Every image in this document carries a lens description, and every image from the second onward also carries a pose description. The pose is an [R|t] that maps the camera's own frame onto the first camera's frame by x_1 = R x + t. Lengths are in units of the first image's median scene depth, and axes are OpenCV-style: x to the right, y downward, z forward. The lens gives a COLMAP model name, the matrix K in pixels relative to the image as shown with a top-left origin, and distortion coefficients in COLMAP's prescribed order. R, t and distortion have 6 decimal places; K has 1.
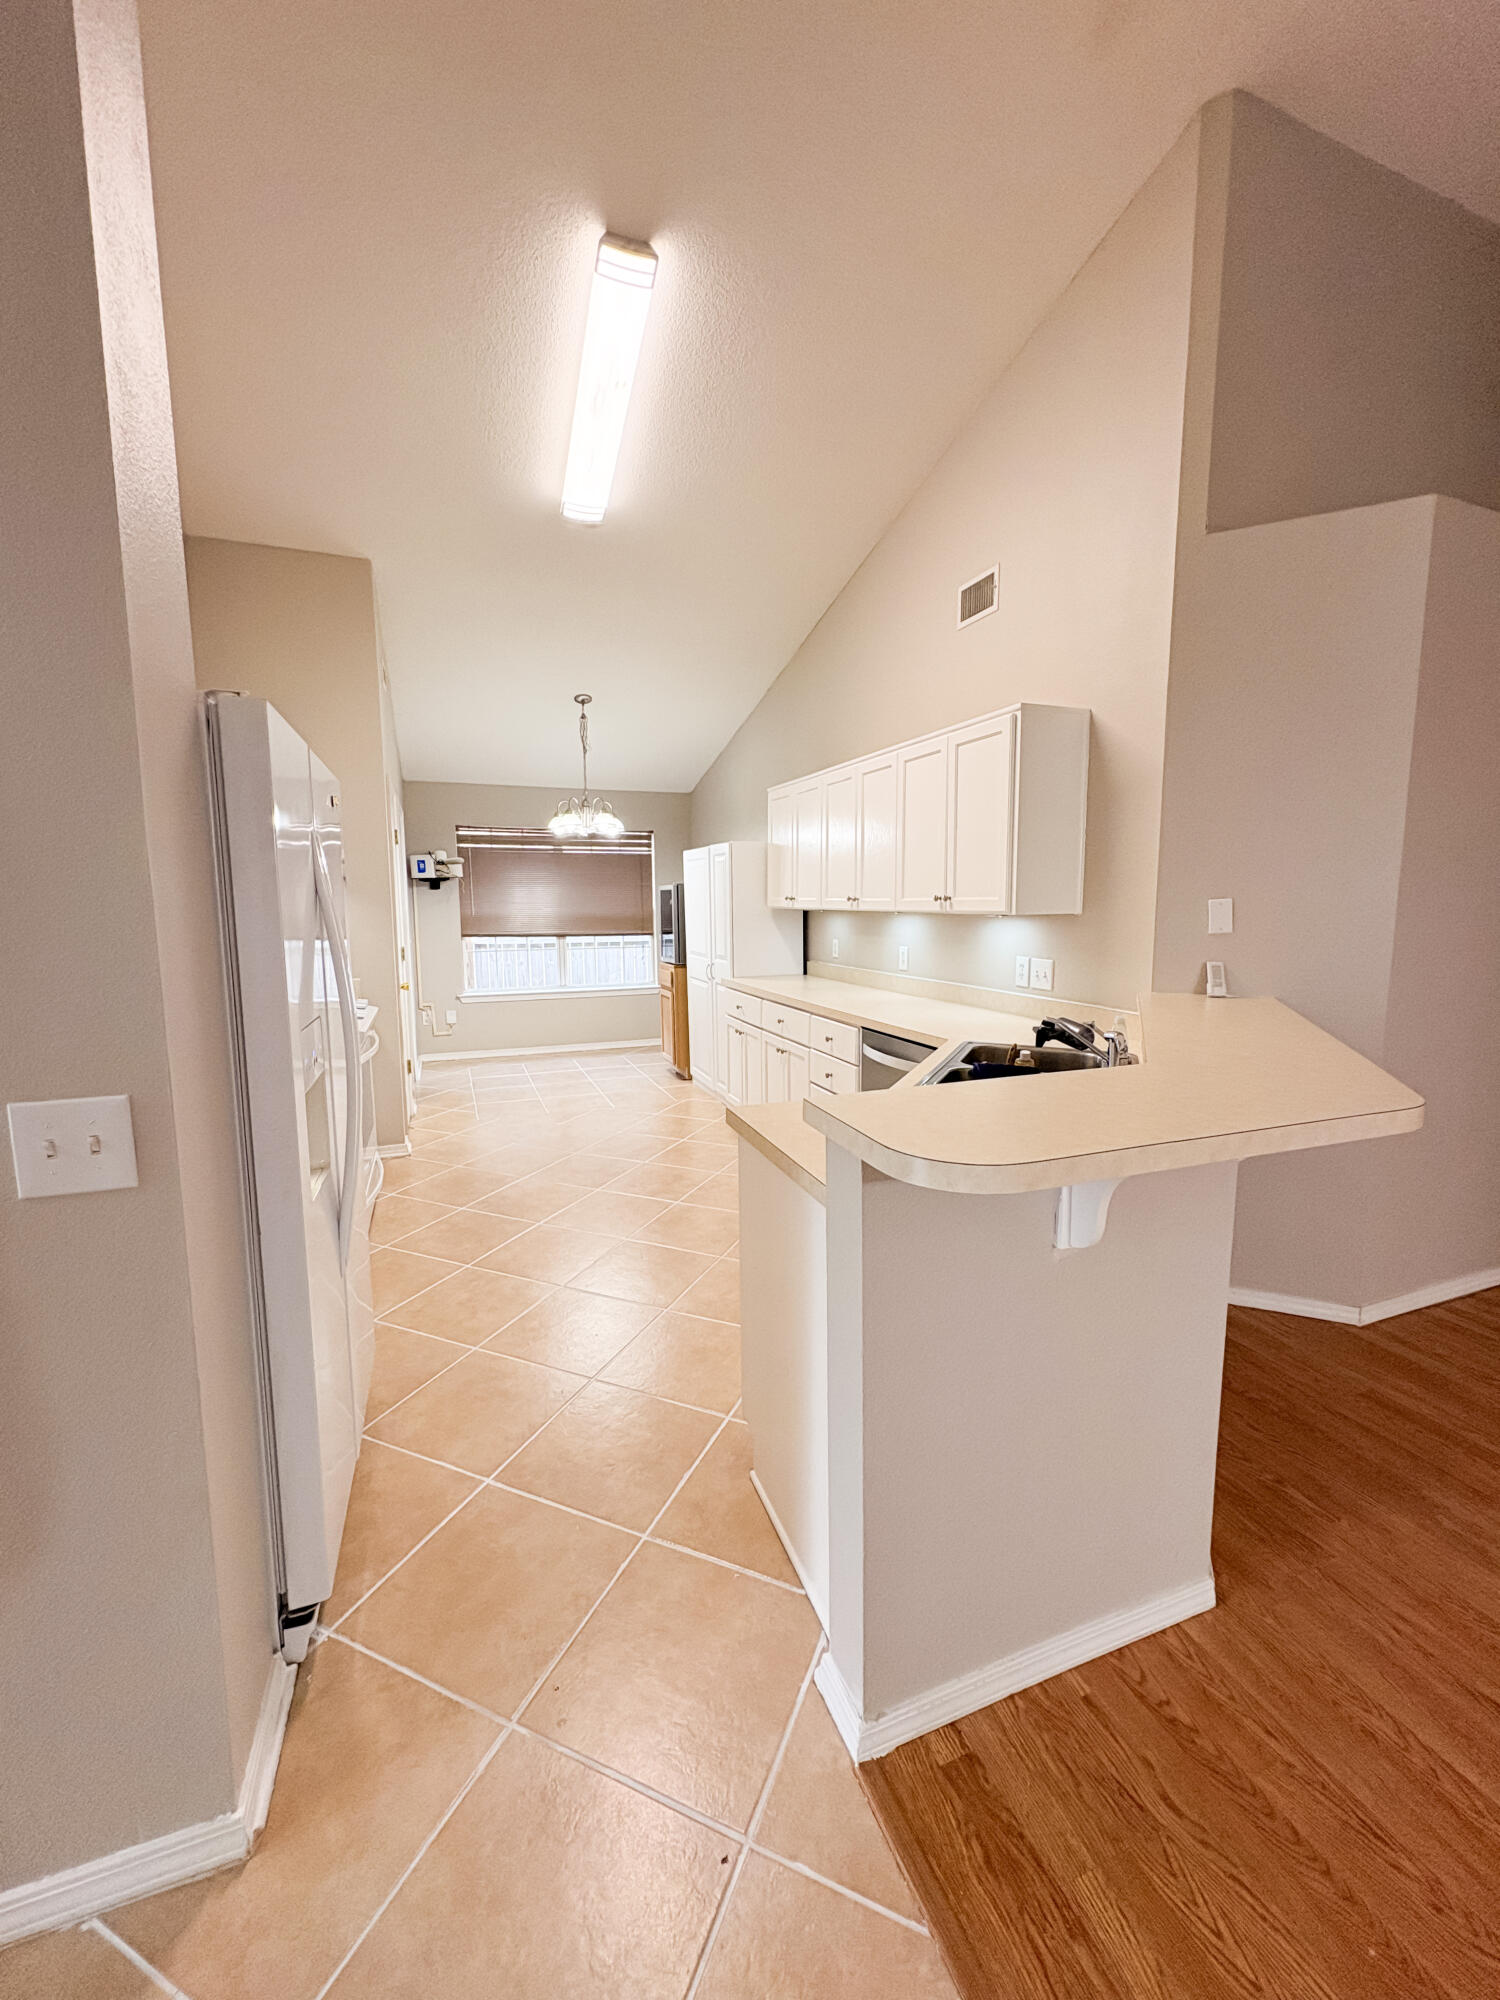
lens RADIAL K [[799.4, 0, 750.0], [0, 799.4, 1000.0], [0, 0, 1]] dist [-0.000977, -0.000160]
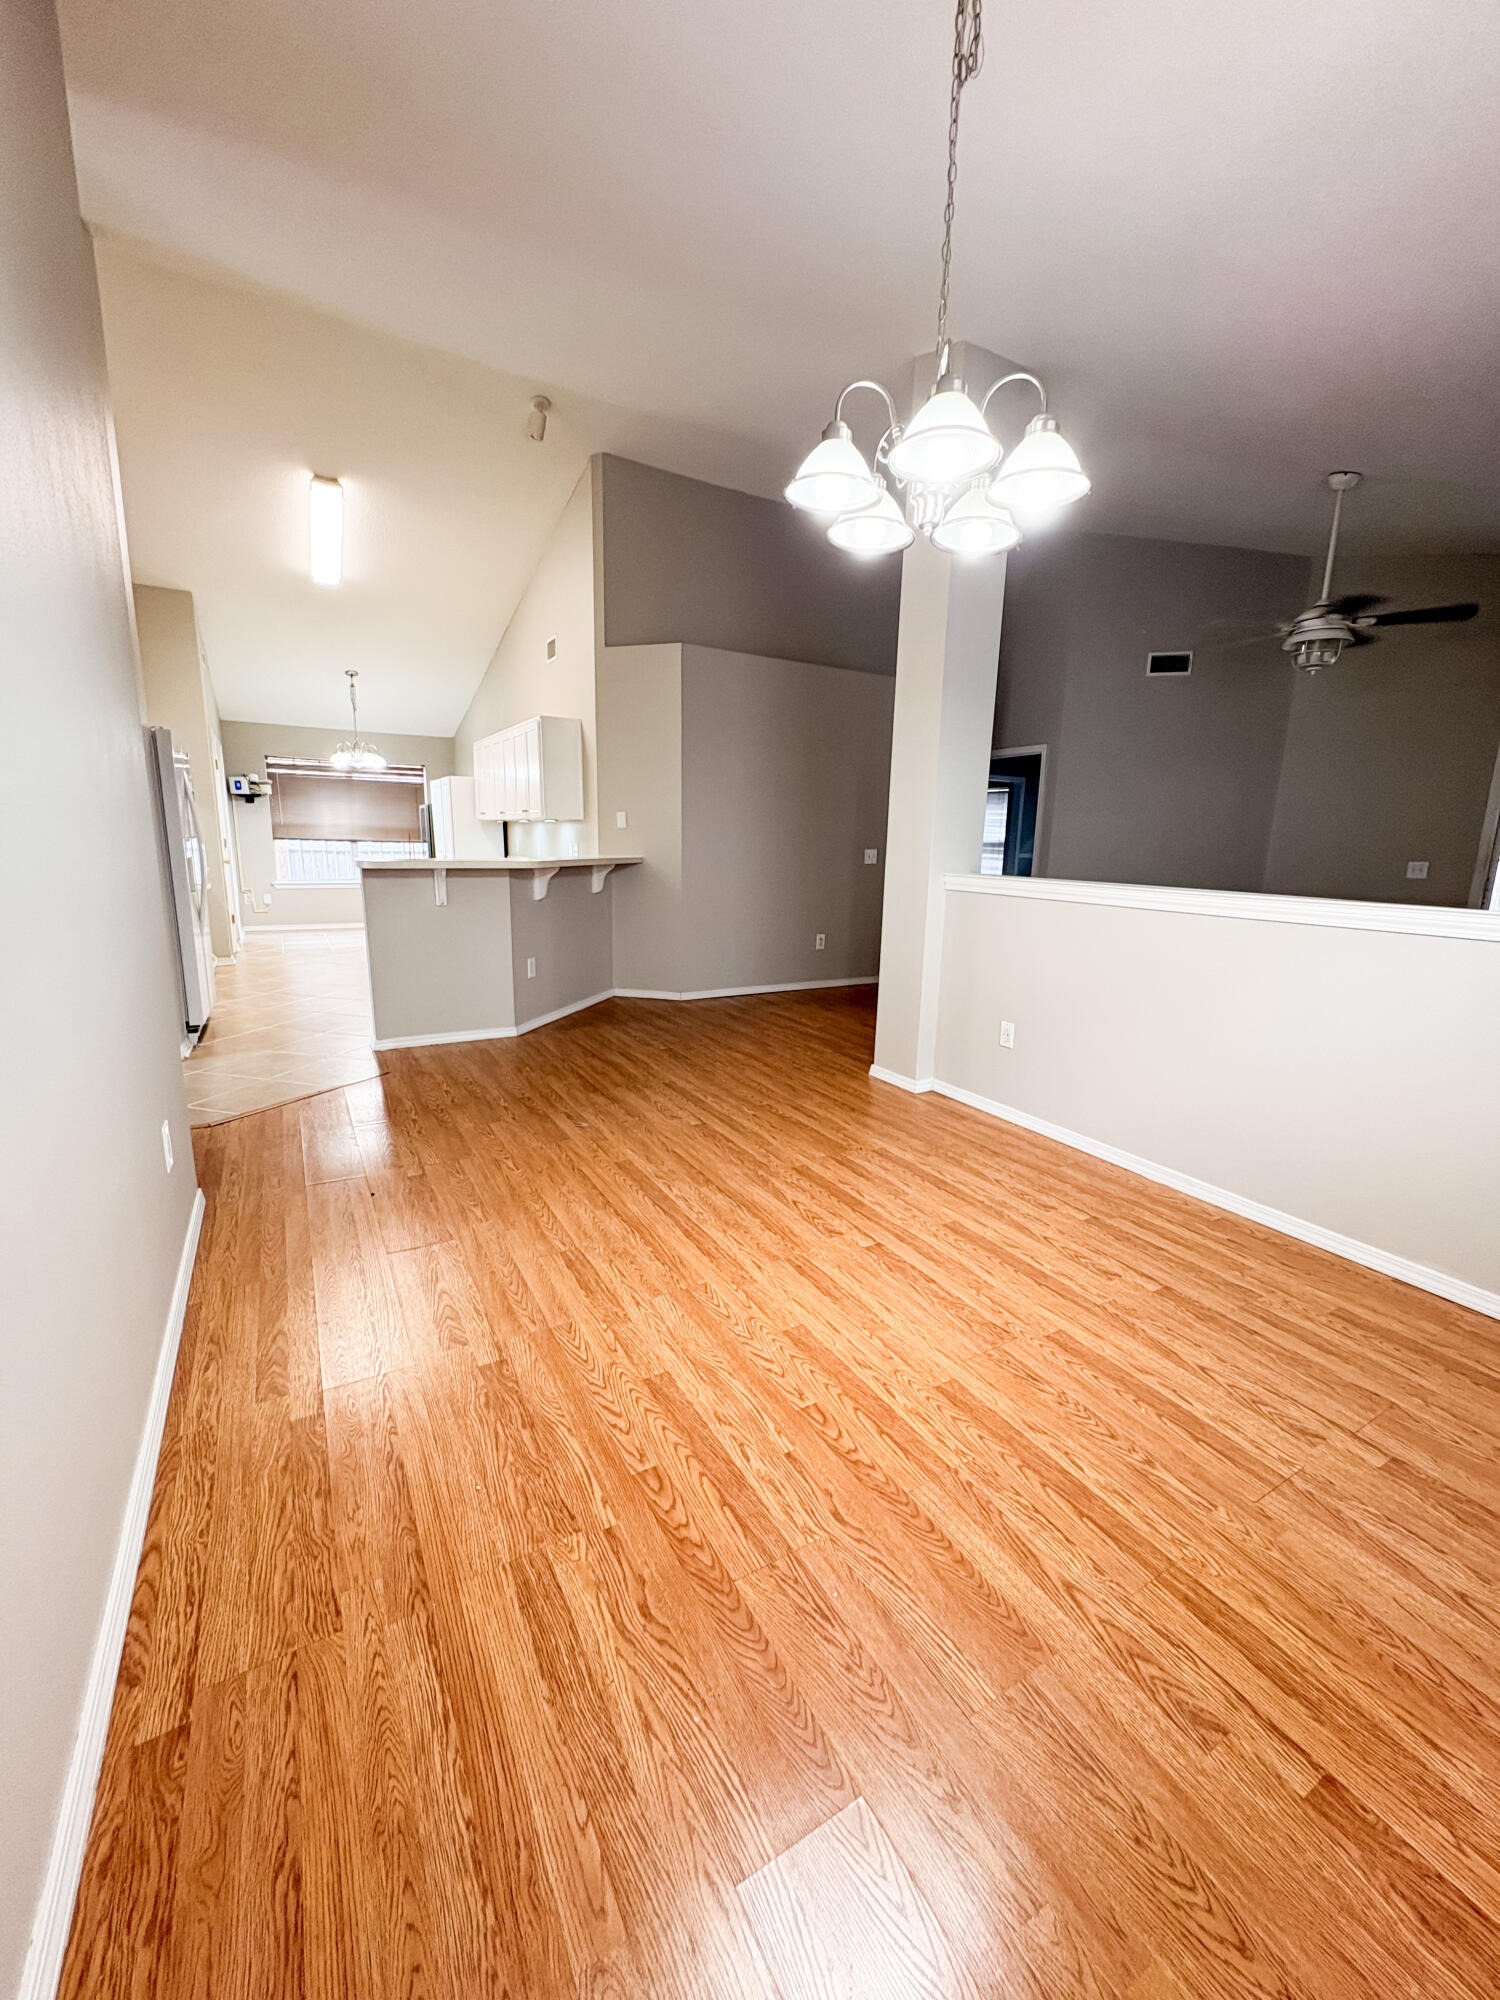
lens RADIAL K [[795.2, 0, 750.0], [0, 795.2, 1000.0], [0, 0, 1]] dist [-0.000462, 0.000577]
pose [[0.986313, -0.006275, 0.164766, 0.259028], [-0.006680, 0.996934, 0.077958, 0.099962], [-0.164750, -0.077992, 0.983247, -0.583549]]
